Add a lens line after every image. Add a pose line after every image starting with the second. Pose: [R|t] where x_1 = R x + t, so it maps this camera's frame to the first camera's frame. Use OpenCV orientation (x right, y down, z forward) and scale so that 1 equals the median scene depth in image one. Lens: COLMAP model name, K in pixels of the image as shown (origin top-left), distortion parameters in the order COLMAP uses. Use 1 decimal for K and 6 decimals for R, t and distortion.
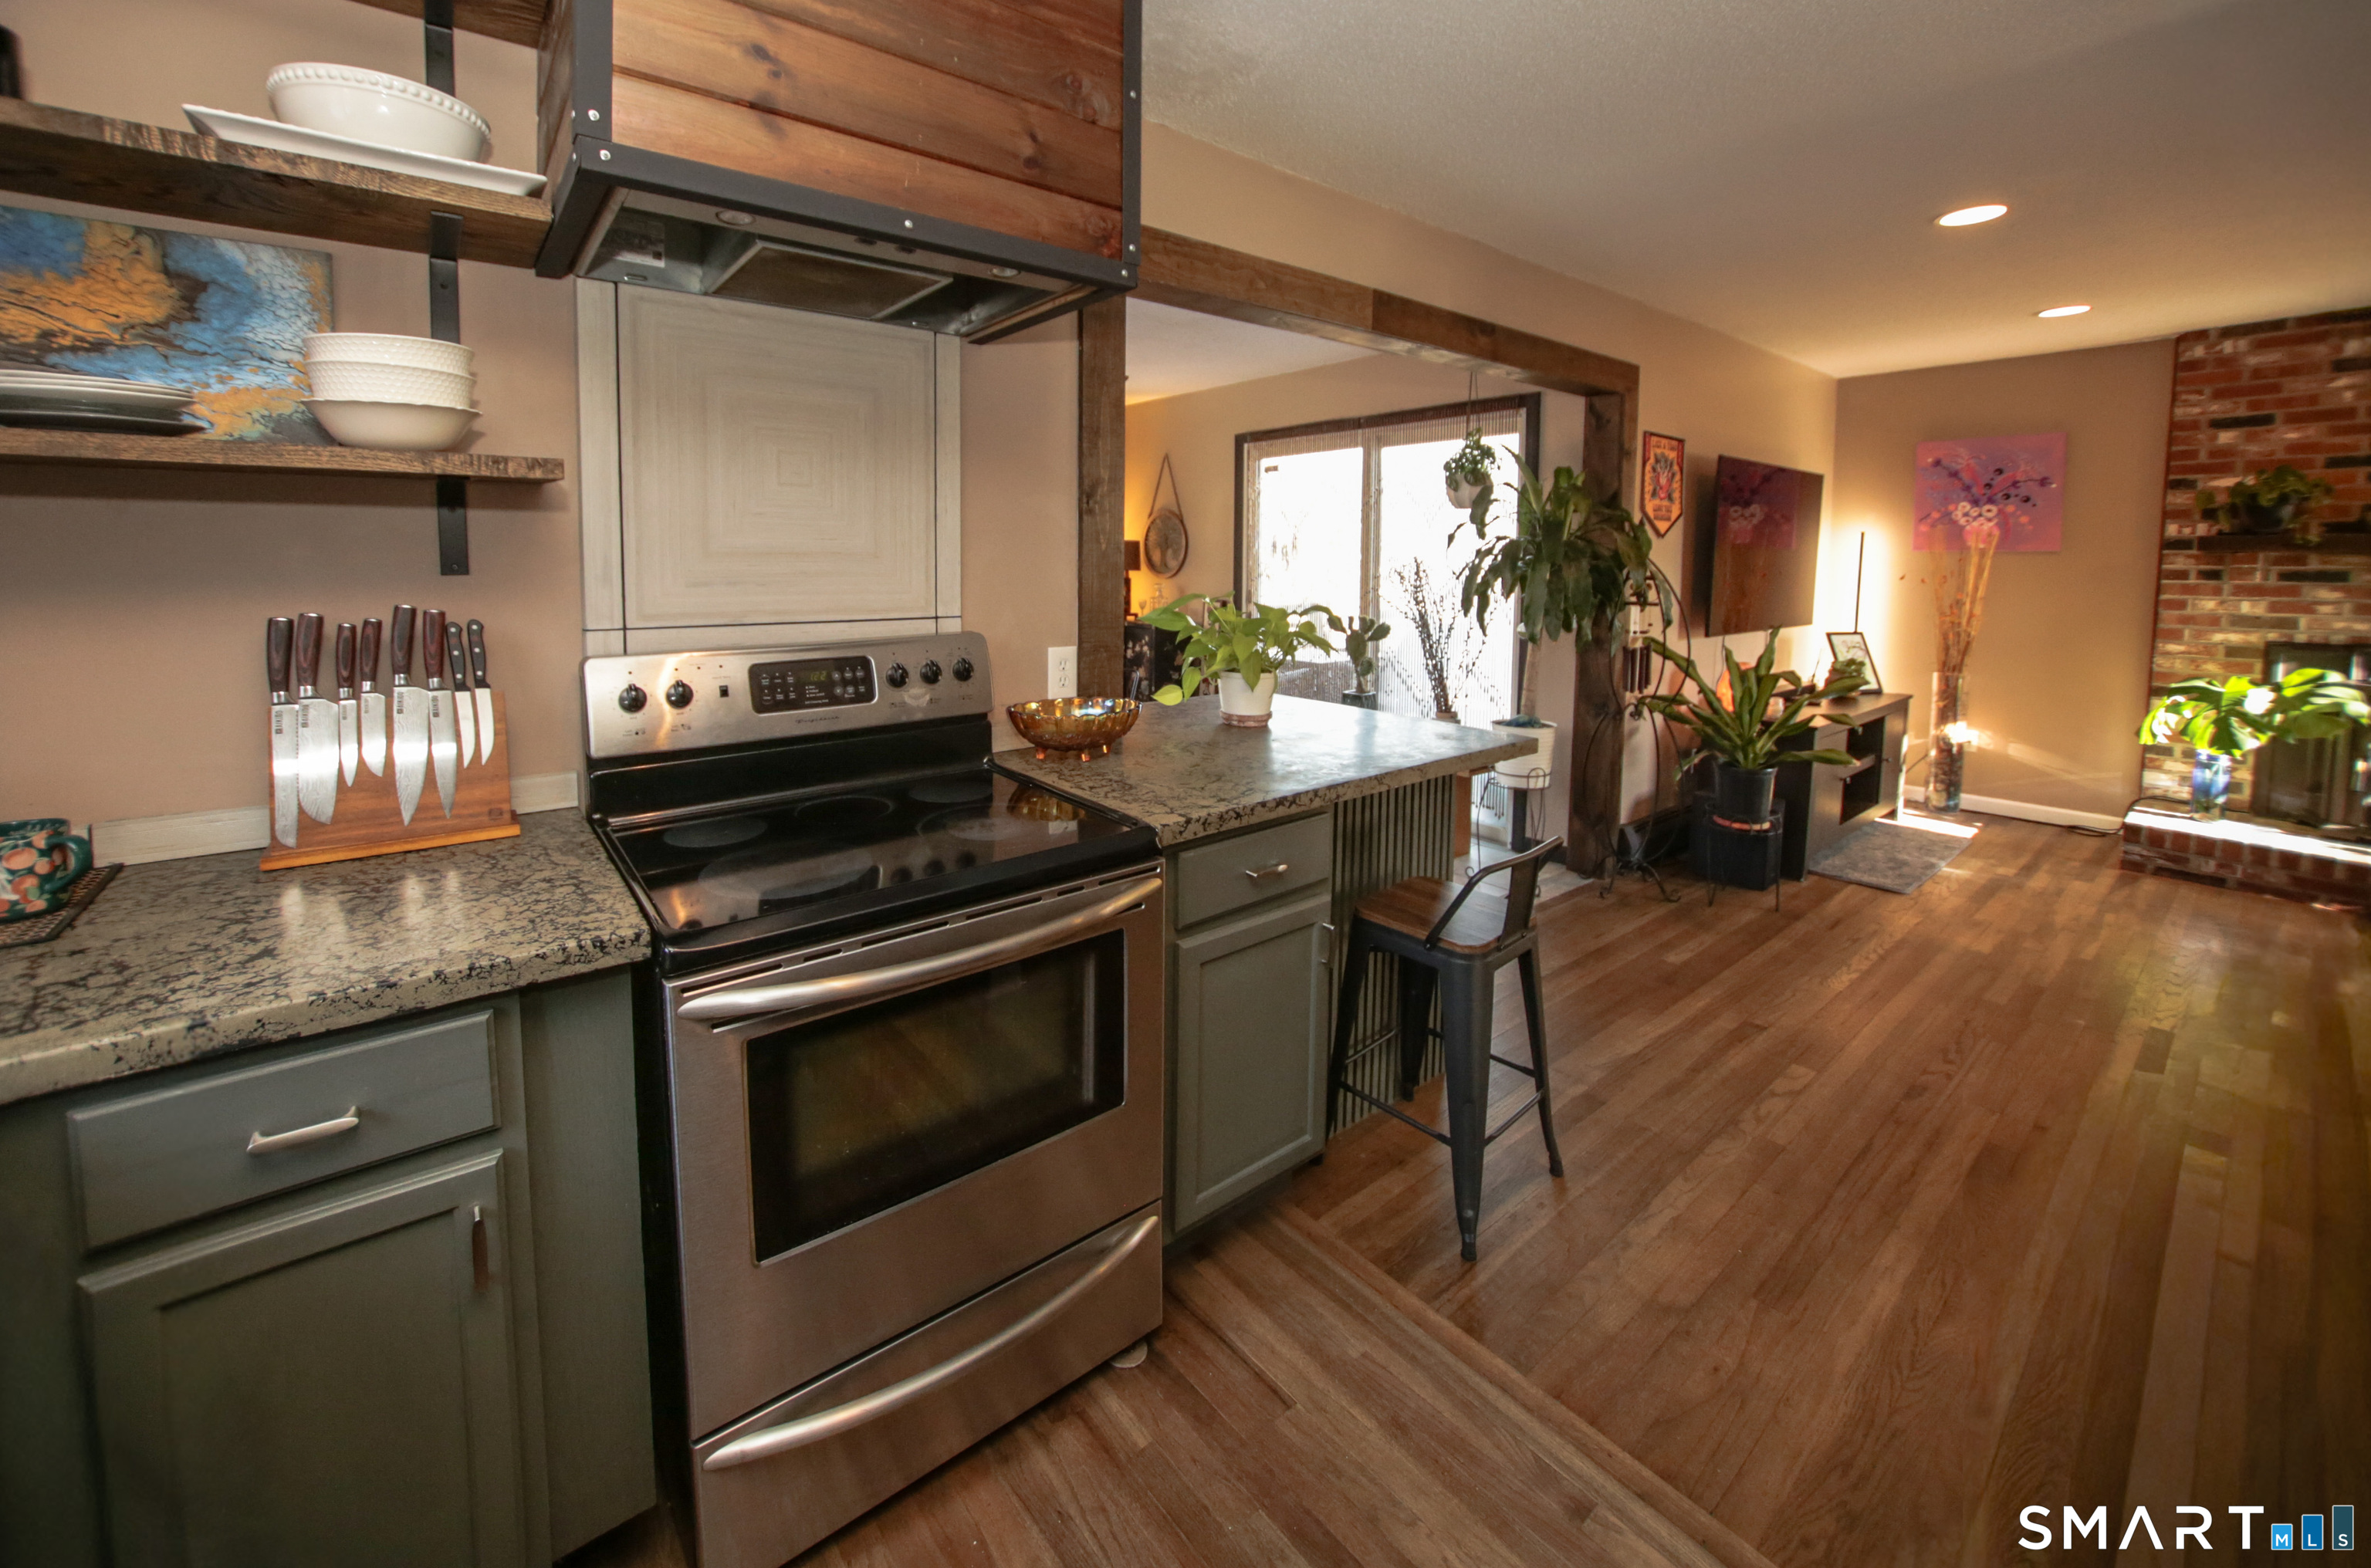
lens RADIAL K [[921.4, 0, 1176.9], [0, 921.4, 617.0], [0, 0, 1]] dist [-0.002877, 0.003631]
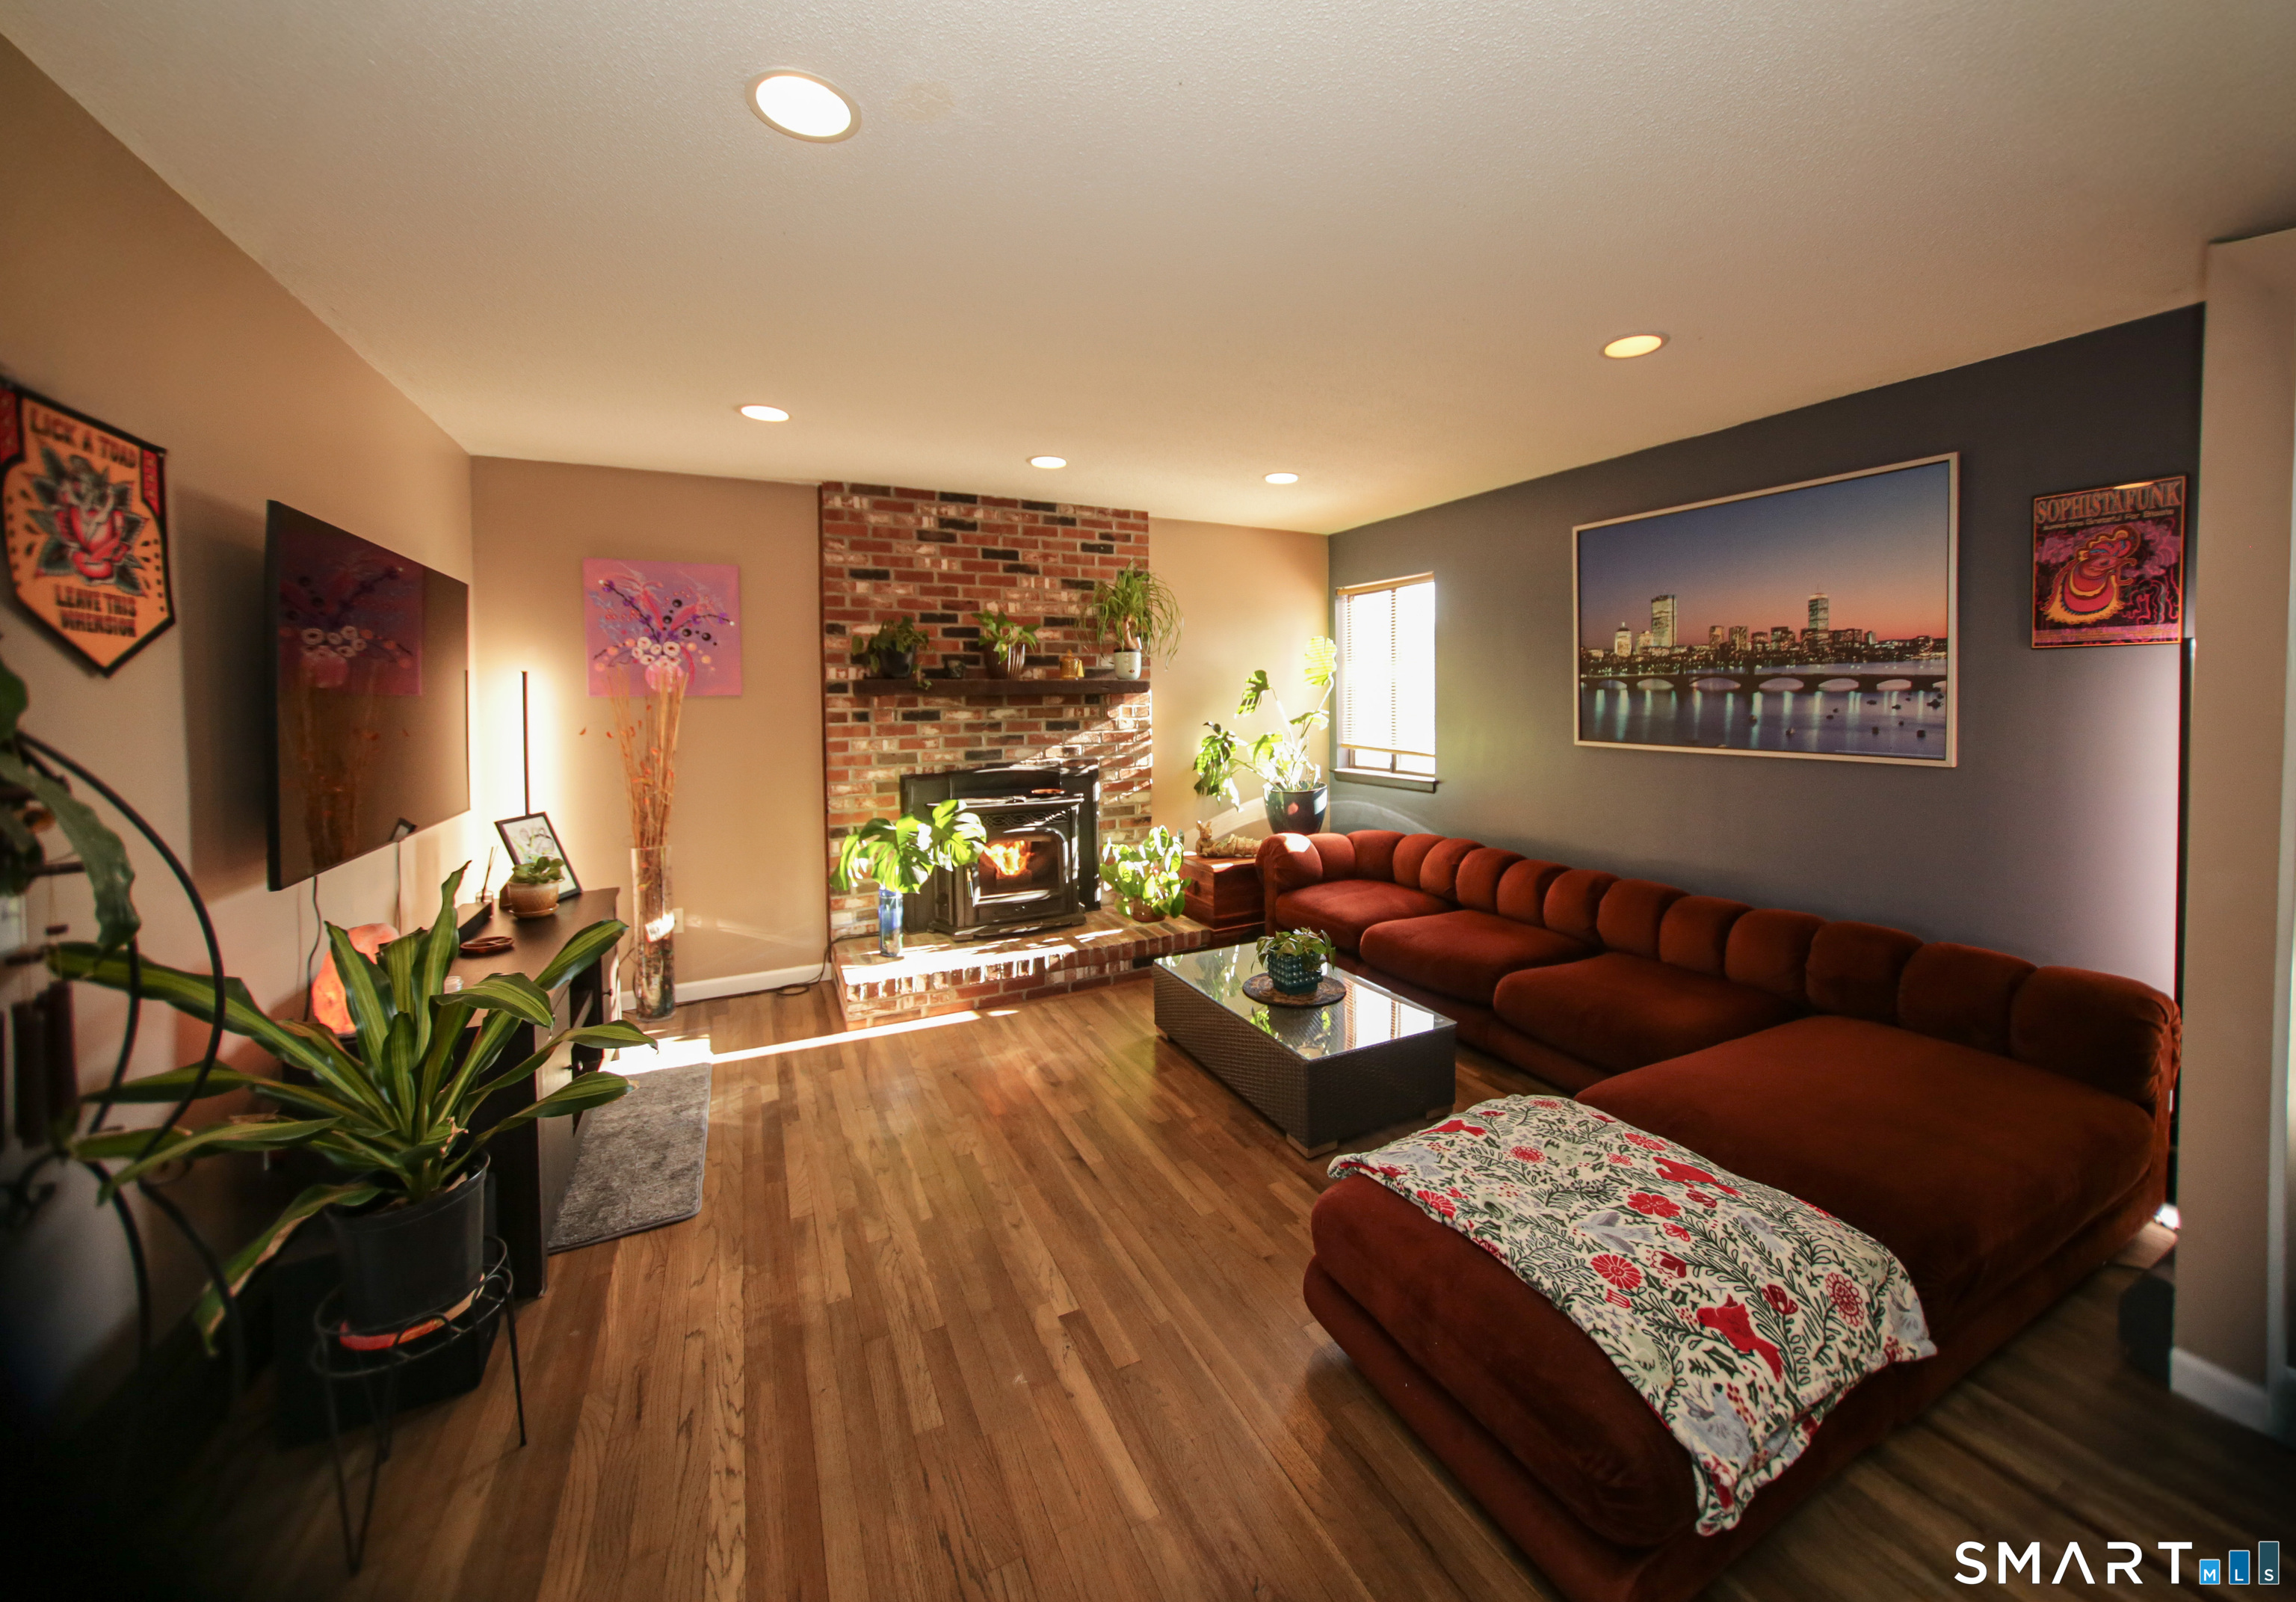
lens RADIAL K [[836.9, 0, 1172.2], [0, 836.9, 720.1], [0, 0, 1]] dist [-0.021804, 0.001788]
pose [[0.213886, -0.038627, 0.976095, 0.264720], [0.076502, 0.996811, 0.022683, -0.036173], [-0.973859, 0.069821, 0.216159, 0.446673]]
